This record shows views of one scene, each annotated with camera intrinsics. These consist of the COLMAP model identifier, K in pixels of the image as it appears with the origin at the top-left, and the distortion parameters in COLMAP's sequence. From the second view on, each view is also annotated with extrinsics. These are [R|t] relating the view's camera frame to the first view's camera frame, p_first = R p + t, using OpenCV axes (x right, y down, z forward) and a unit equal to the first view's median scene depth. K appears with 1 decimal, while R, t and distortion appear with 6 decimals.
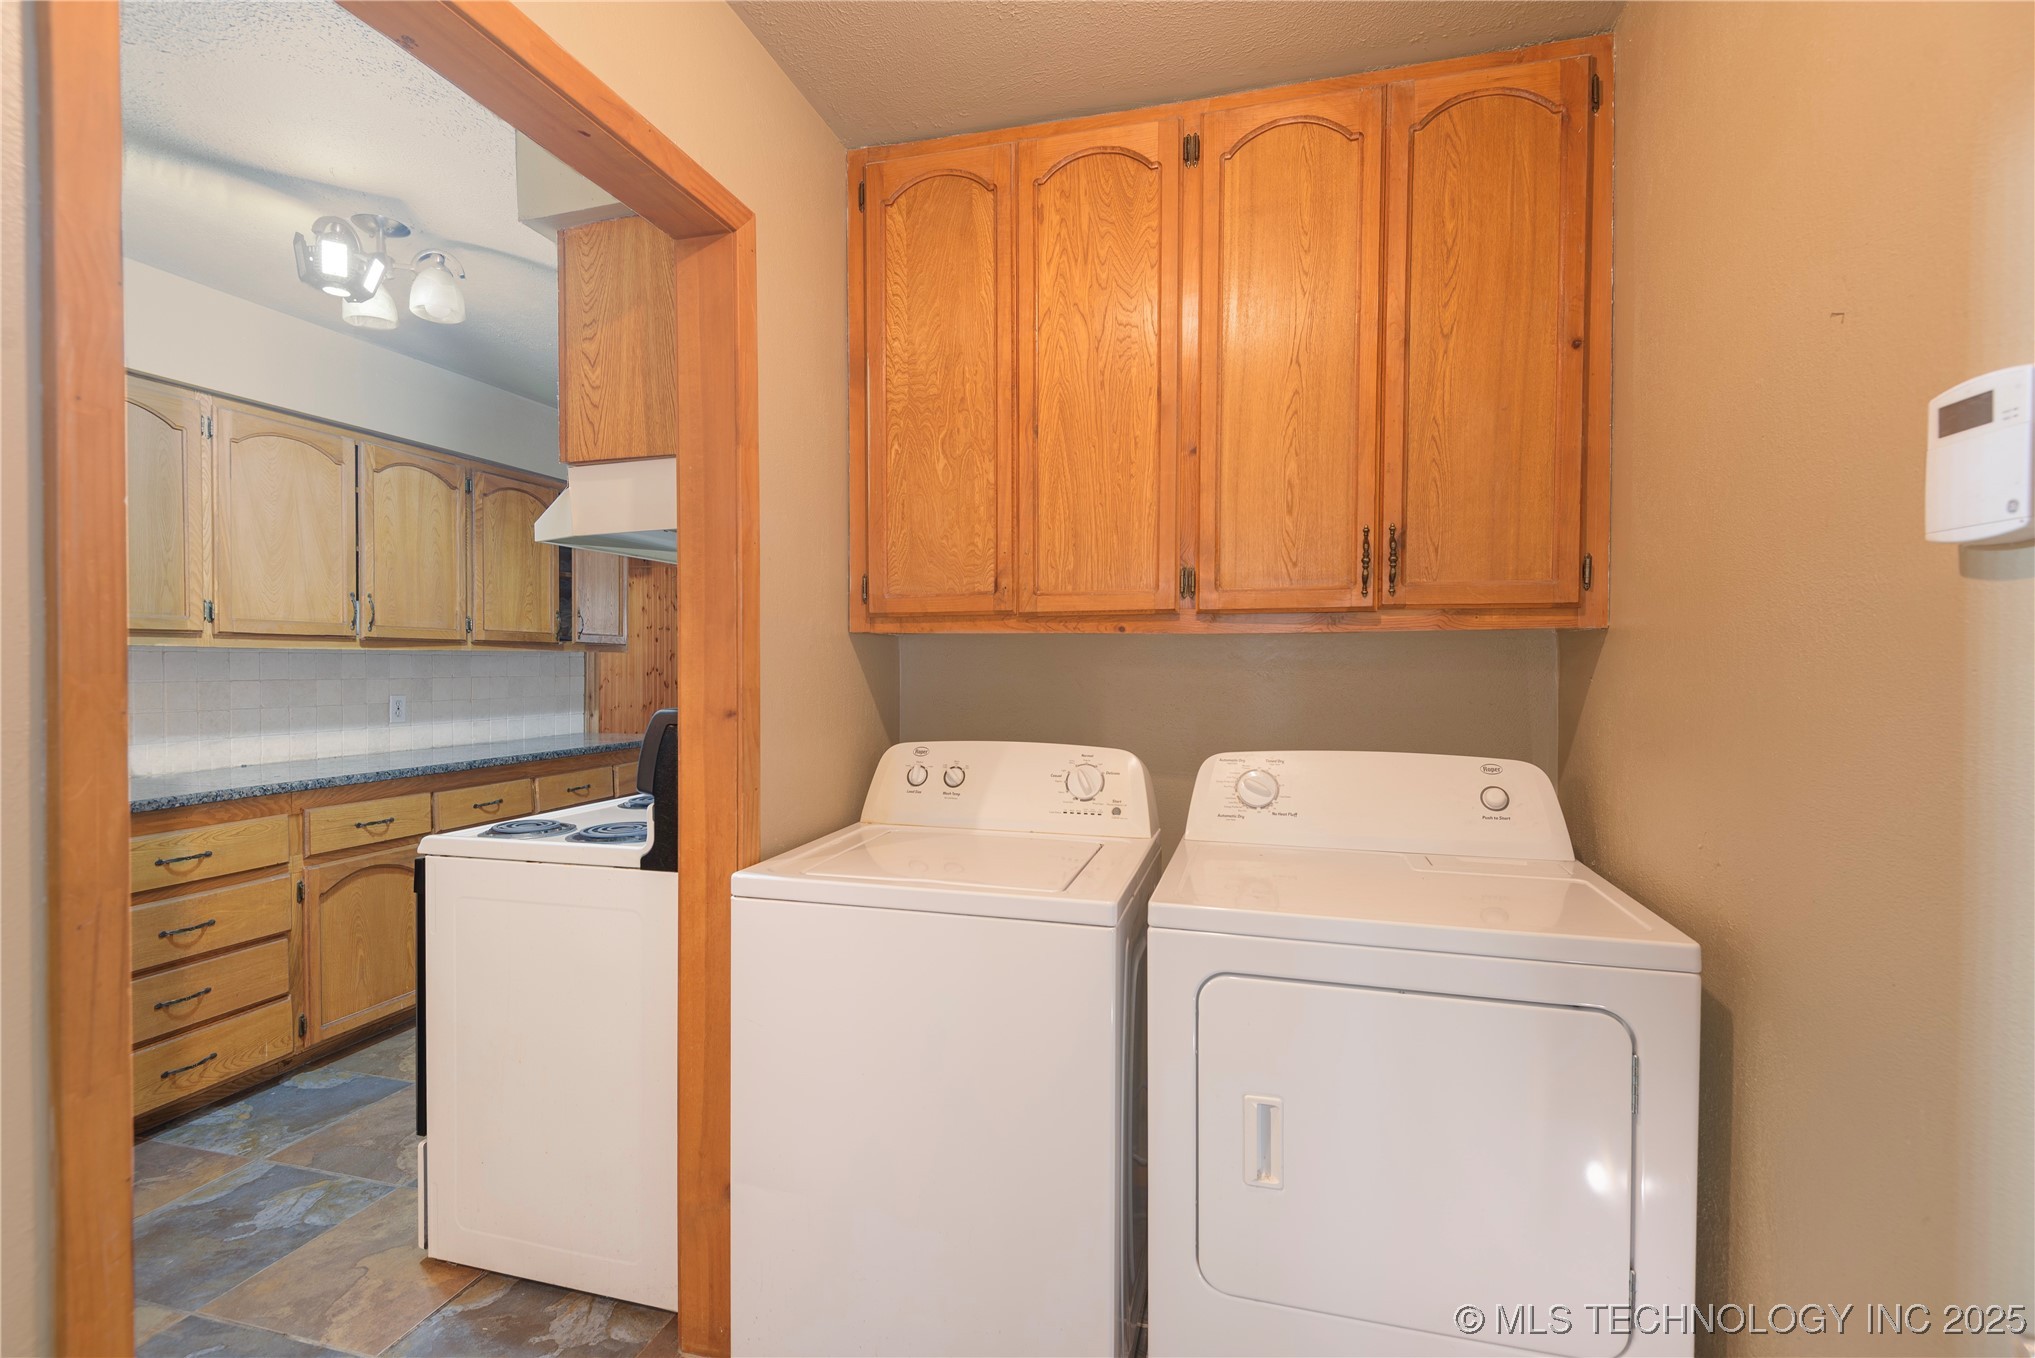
lens RADIAL K [[917.5, 0, 1008.9], [0, 917.5, 676.7], [0, 0, 1]] dist [0.029489, -0.017433]
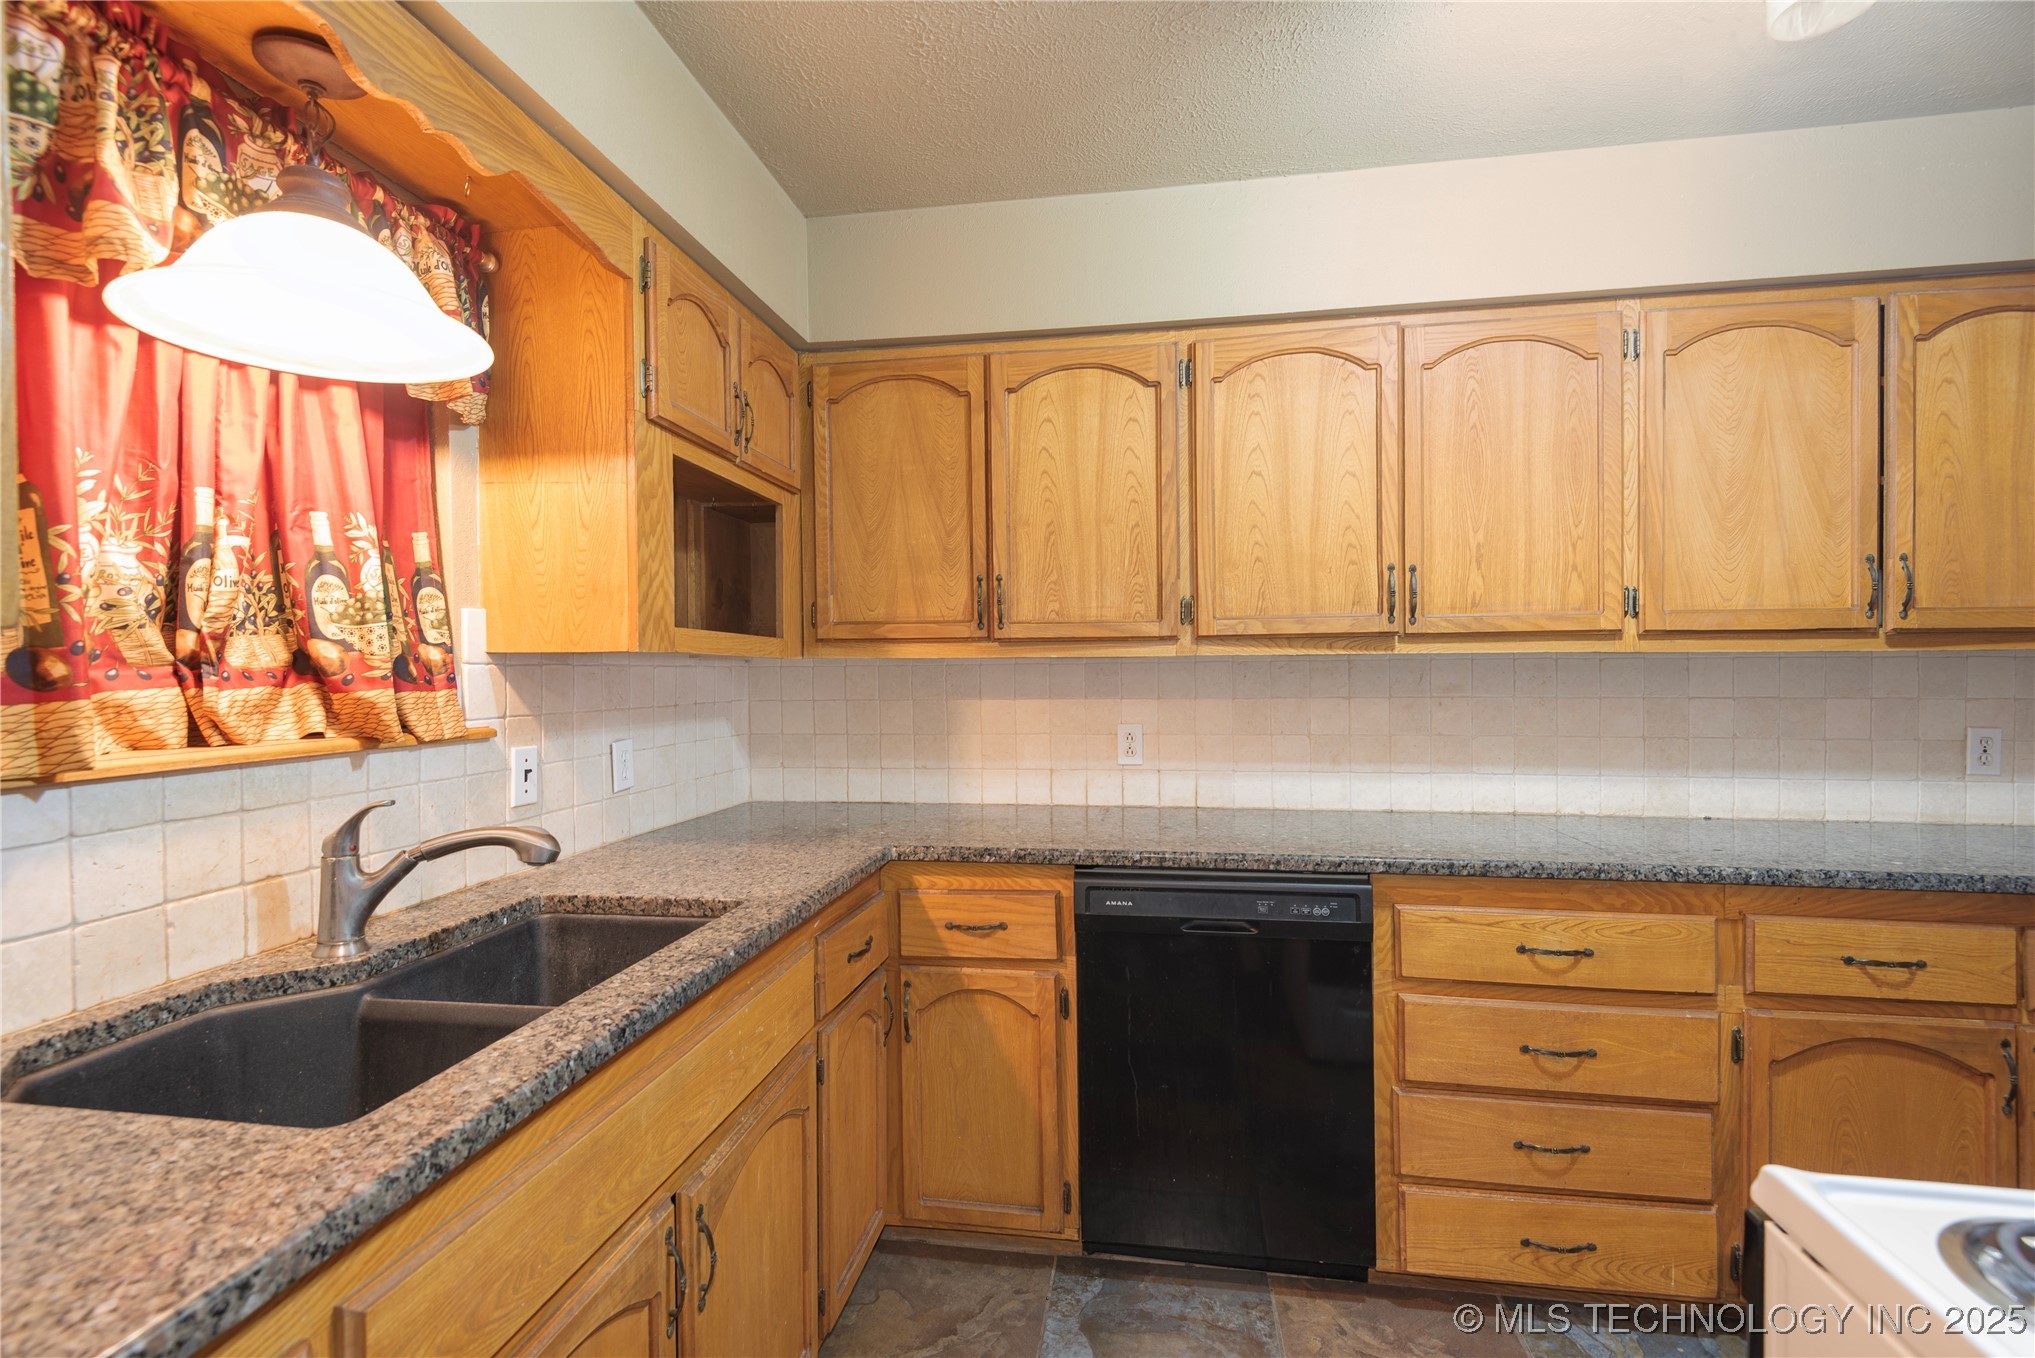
lens RADIAL K [[917.5, 0, 1017.7], [0, 917.5, 674.6], [0, 0, 1]] dist [0.029489, -0.017433]
pose [[0.110580, 0.008850, -0.993828, -0.198417], [-0.009119, 0.999927, 0.007890, -0.015755], [0.993825, 0.008190, 0.110652, 0.441596]]
